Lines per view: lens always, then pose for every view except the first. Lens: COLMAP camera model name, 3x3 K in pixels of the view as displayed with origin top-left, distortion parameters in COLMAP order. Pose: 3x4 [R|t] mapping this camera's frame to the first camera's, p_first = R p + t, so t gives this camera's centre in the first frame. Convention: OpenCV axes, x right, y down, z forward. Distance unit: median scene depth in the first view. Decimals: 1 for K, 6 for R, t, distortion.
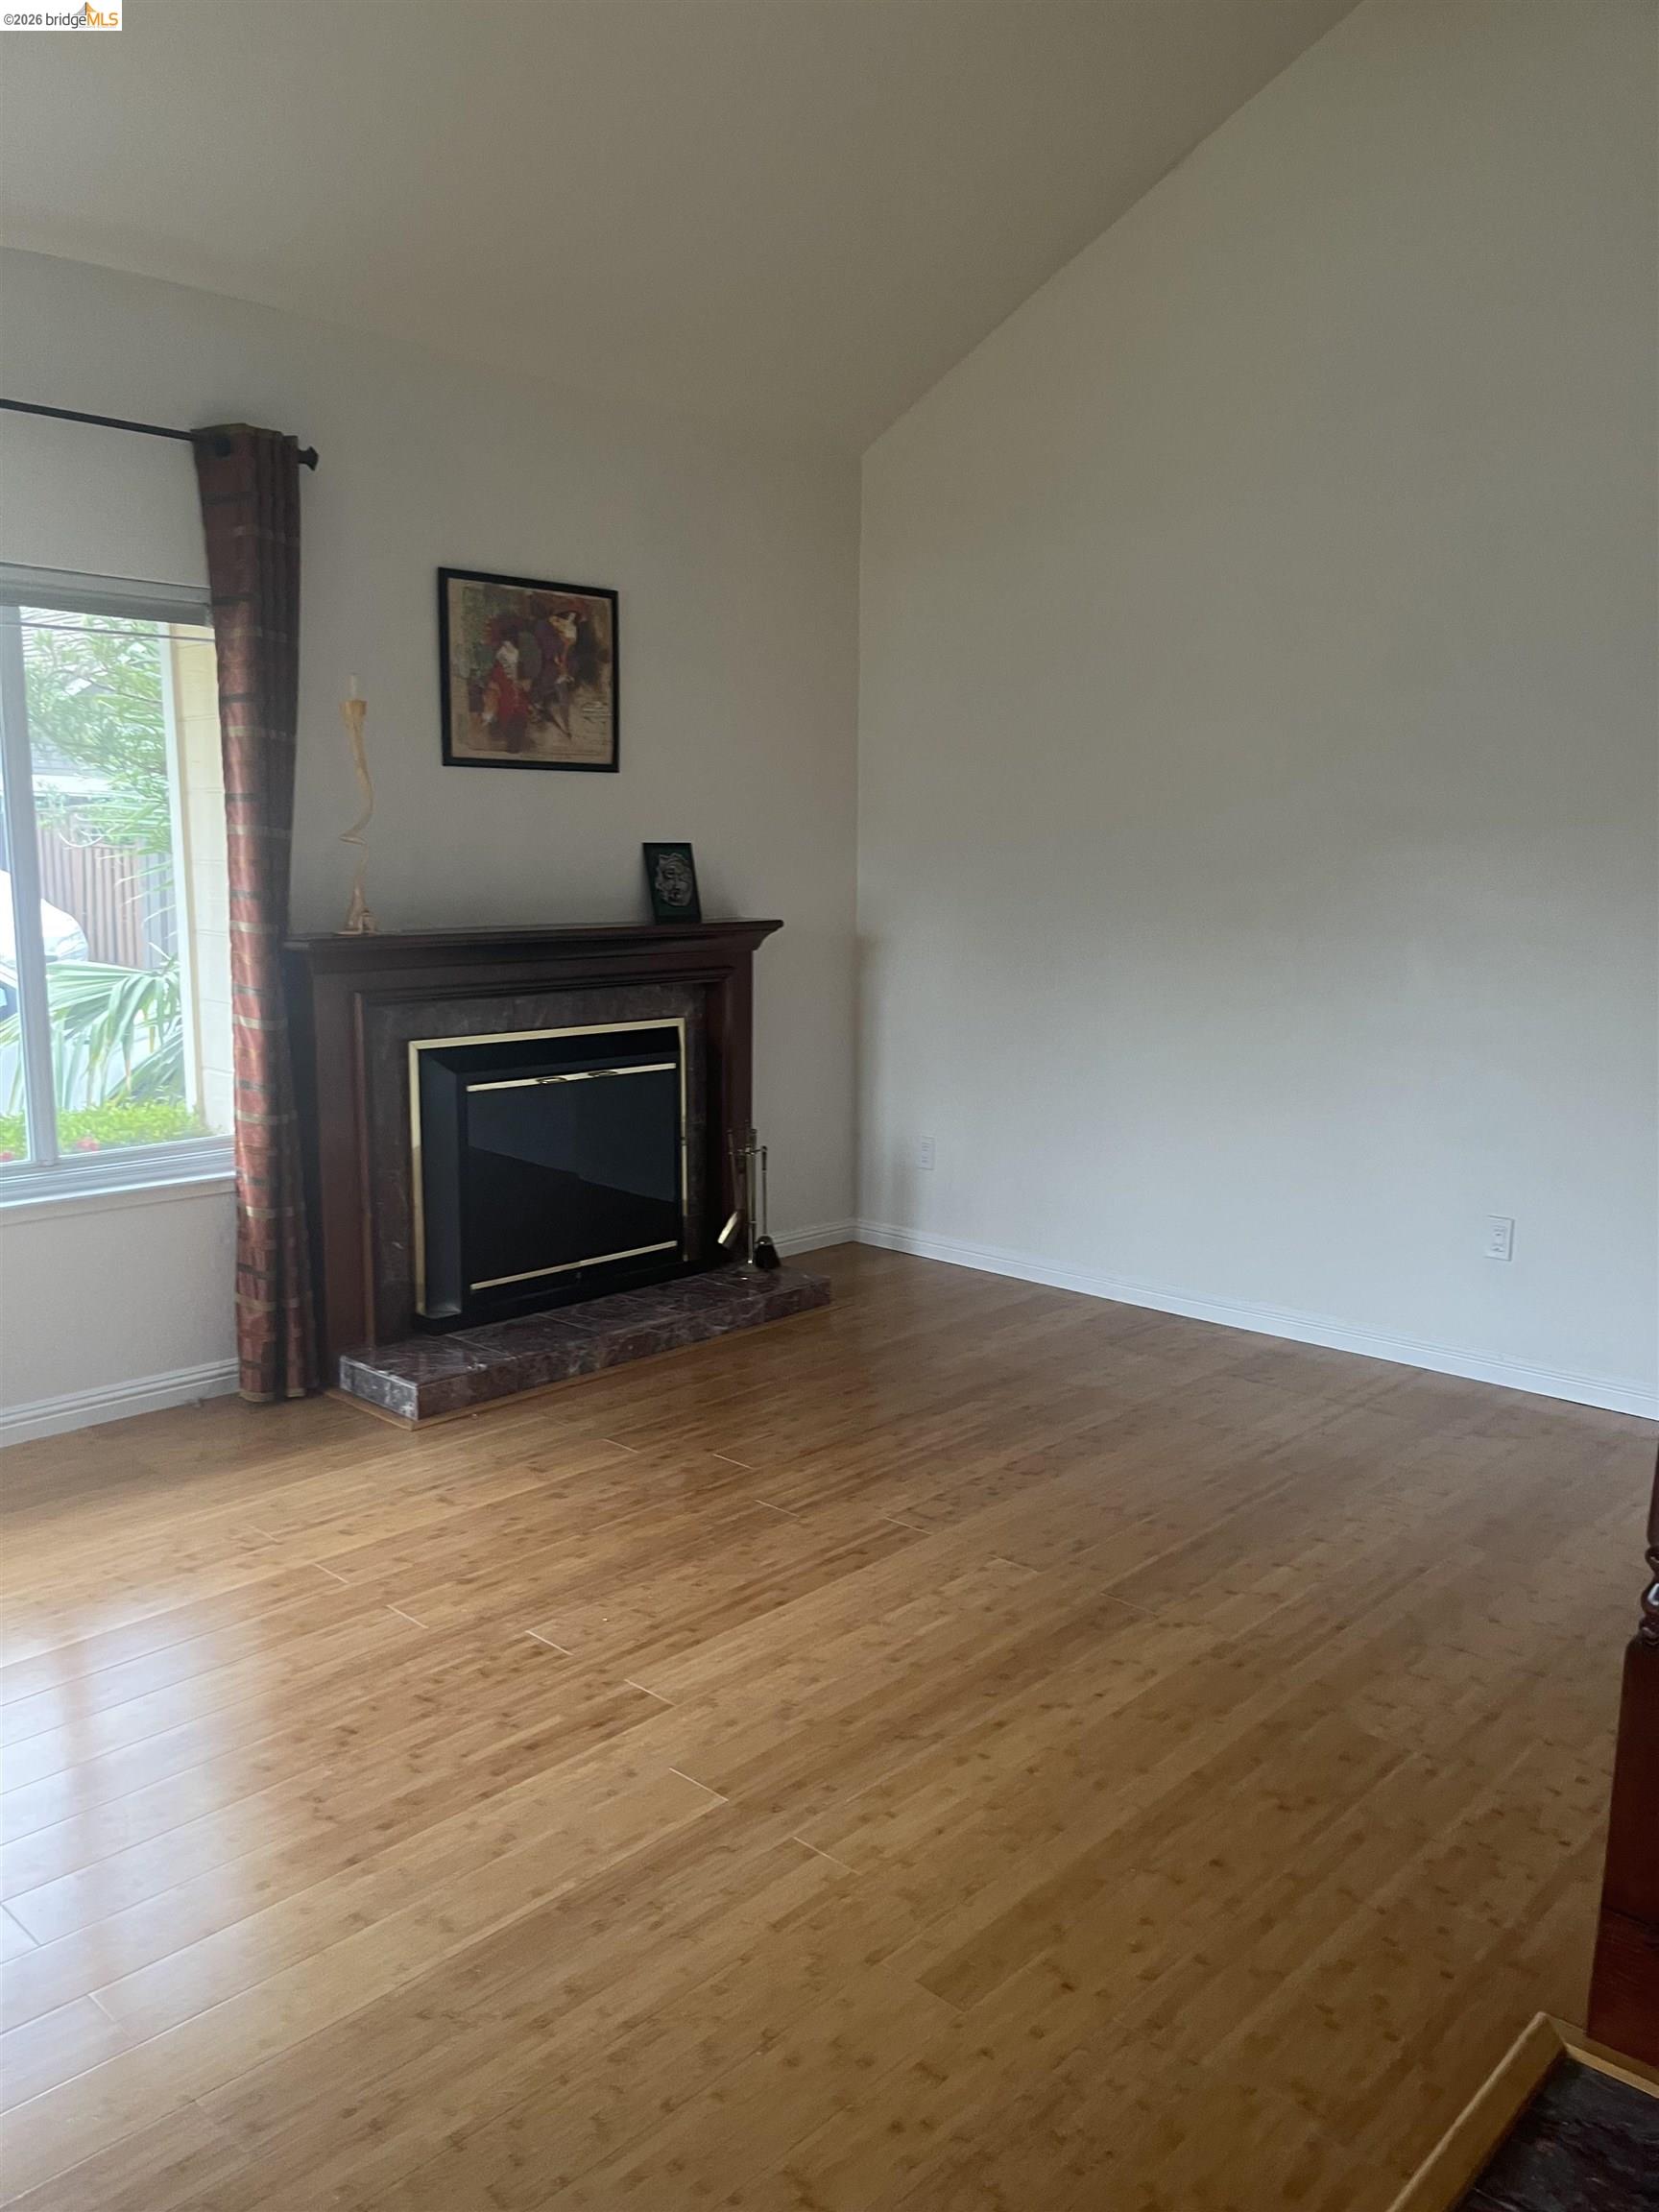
lens RADIAL K [[1652.8, 0, 825.2], [0, 1652.8, 1106.4], [0, 0, 1]] dist [0.010108, 0.001282]
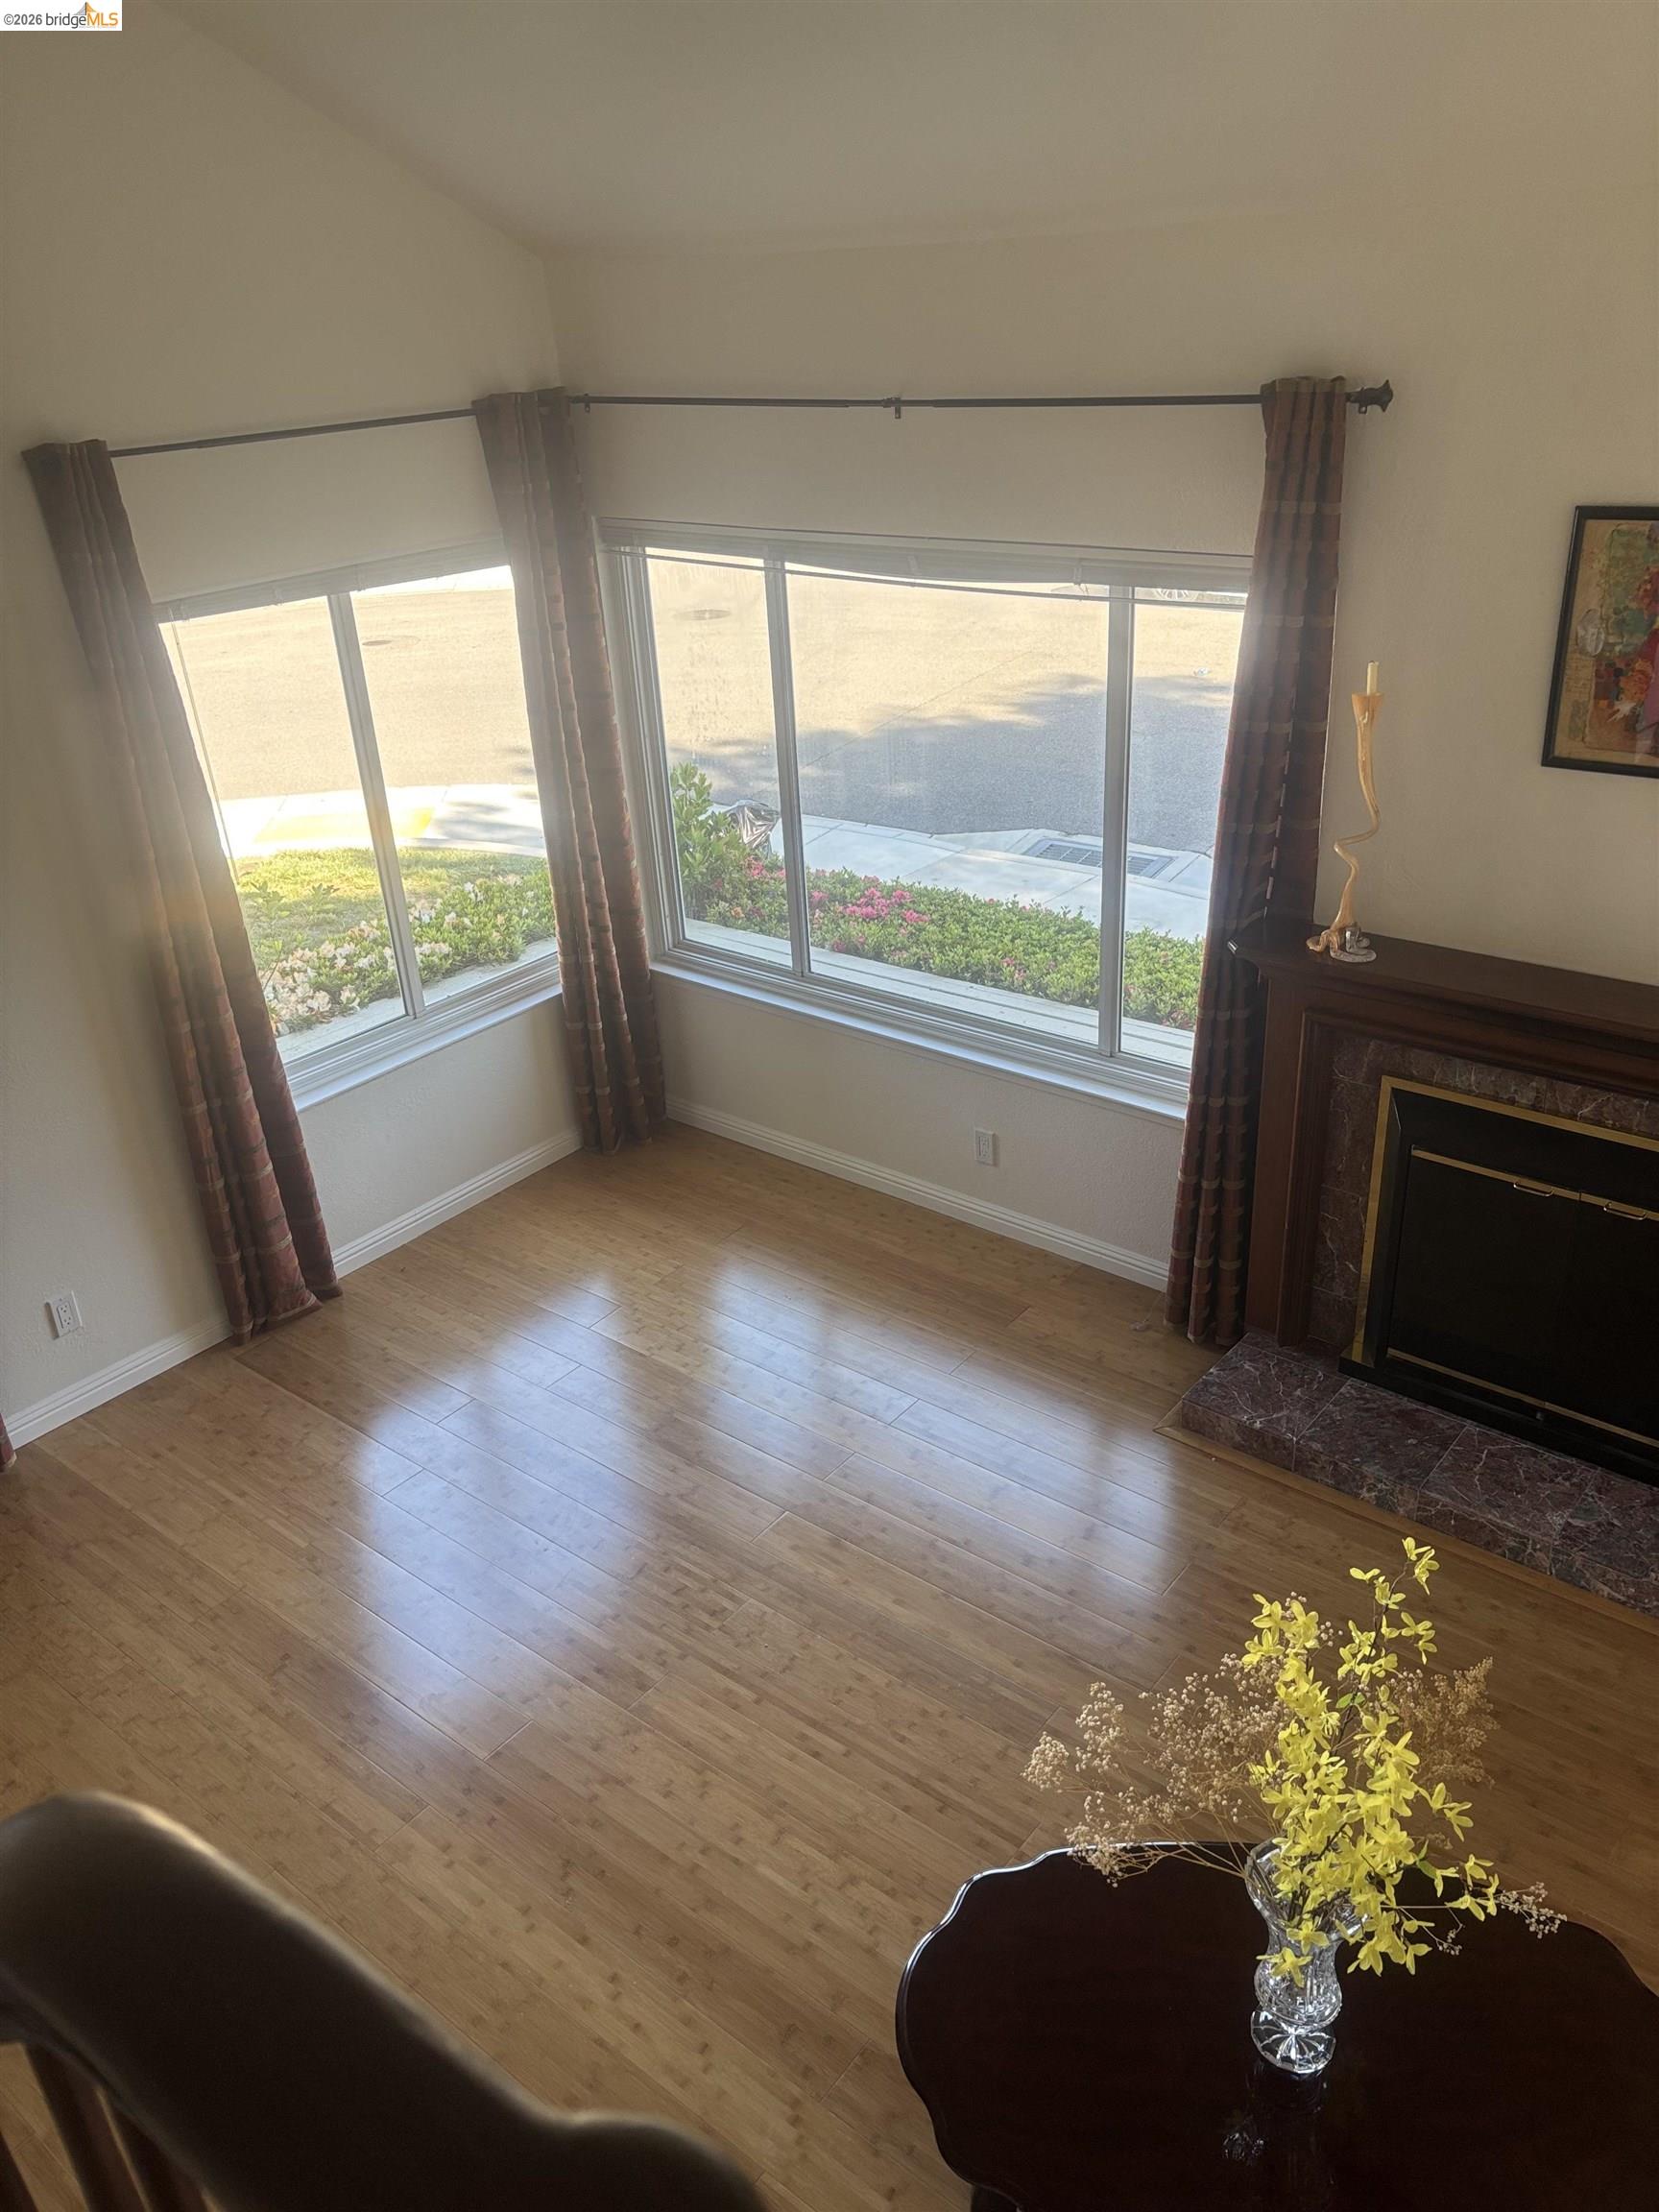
lens RADIAL K [[1679.7, 0, 827.4], [0, 1679.7, 1108.9], [0, 0, 1]] dist [0.030870, -0.040617]
pose [[0.076051, 0.433479, -0.897949, 0.531738], [-0.105259, 0.899015, 0.425079, -0.368902], [0.991533, 0.062189, 0.113998, 0.600914]]
